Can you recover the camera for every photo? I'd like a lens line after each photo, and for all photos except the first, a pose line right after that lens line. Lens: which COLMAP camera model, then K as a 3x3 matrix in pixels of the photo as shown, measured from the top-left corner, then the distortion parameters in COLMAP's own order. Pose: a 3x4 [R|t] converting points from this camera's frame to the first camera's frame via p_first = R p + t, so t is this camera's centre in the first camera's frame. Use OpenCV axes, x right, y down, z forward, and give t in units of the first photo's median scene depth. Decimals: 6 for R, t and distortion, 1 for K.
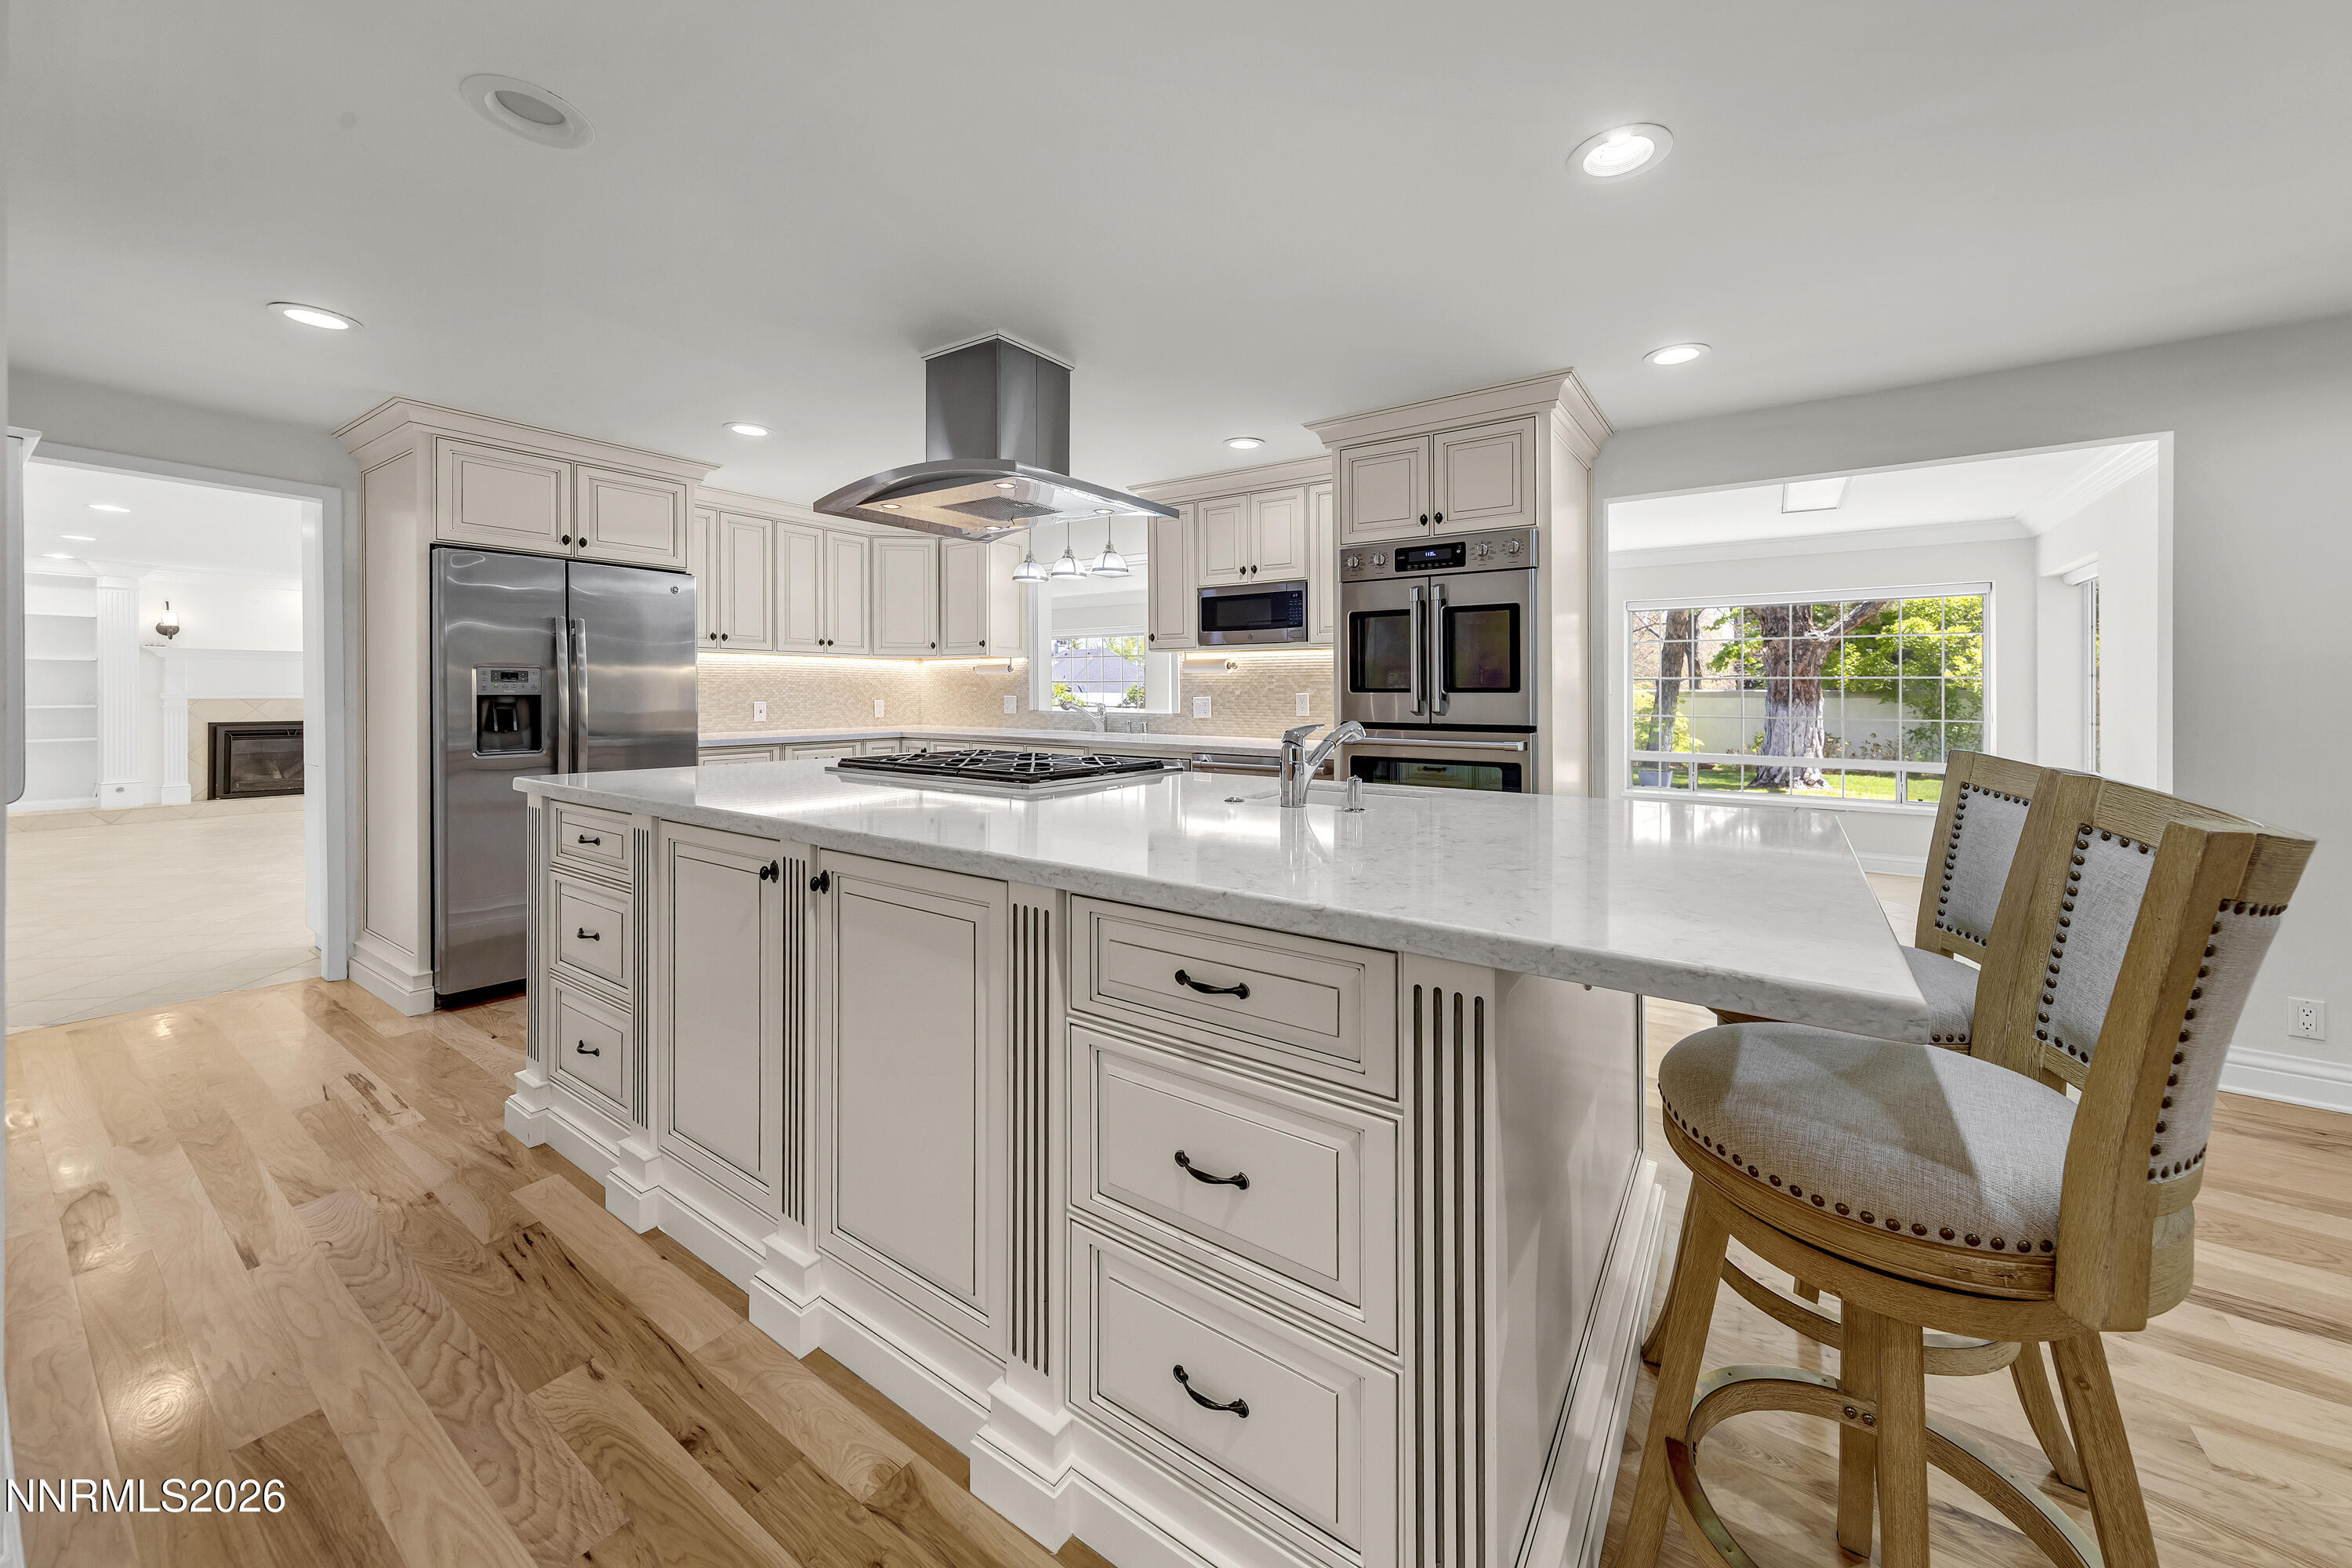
lens RADIAL K [[852.9, 0, 1223.4], [0, 852.9, 693.4], [0, 0, 1]] dist [0.001944, 0.000204]
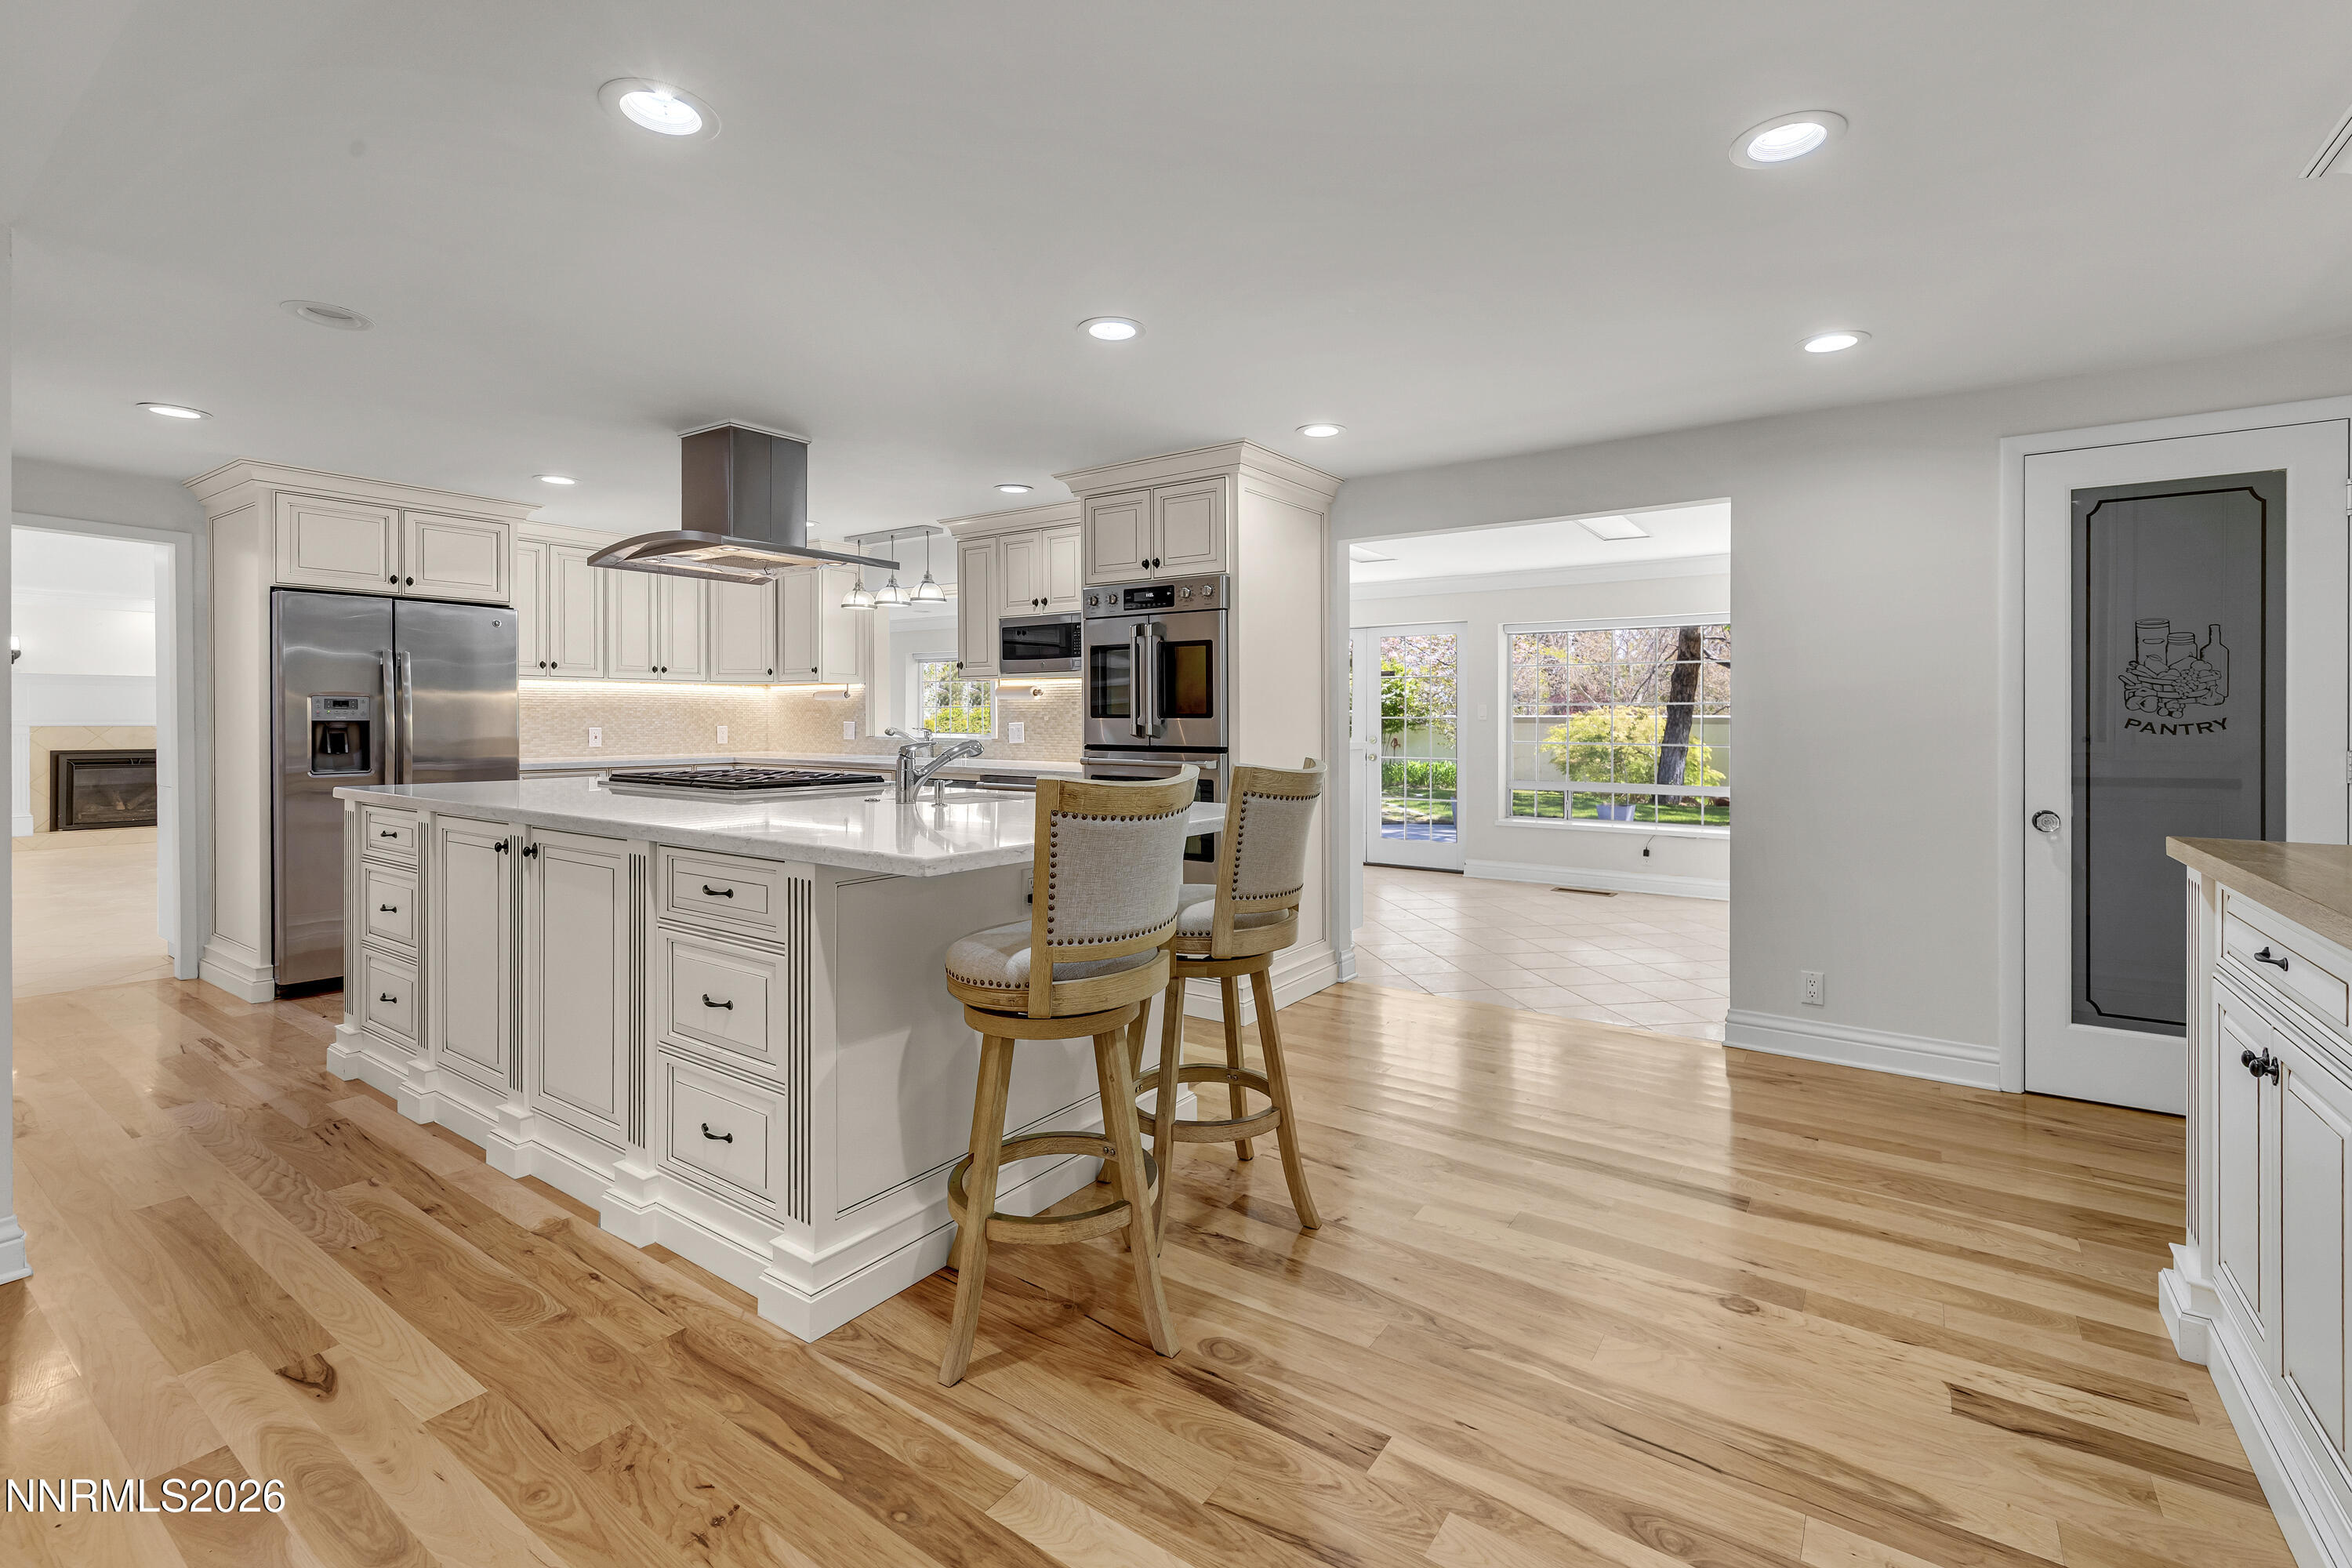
lens RADIAL K [[1032.6, 0, 1232.0], [0, 1032.6, 720.0], [0, 0, 1]] dist [-0.001054, -0.000079]
pose [[0.999979, -0.000944, -0.006464, 0.355222], [0.000947, 0.999999, 0.000364, 0.001596], [0.006464, -0.000371, 0.999979, -0.358859]]
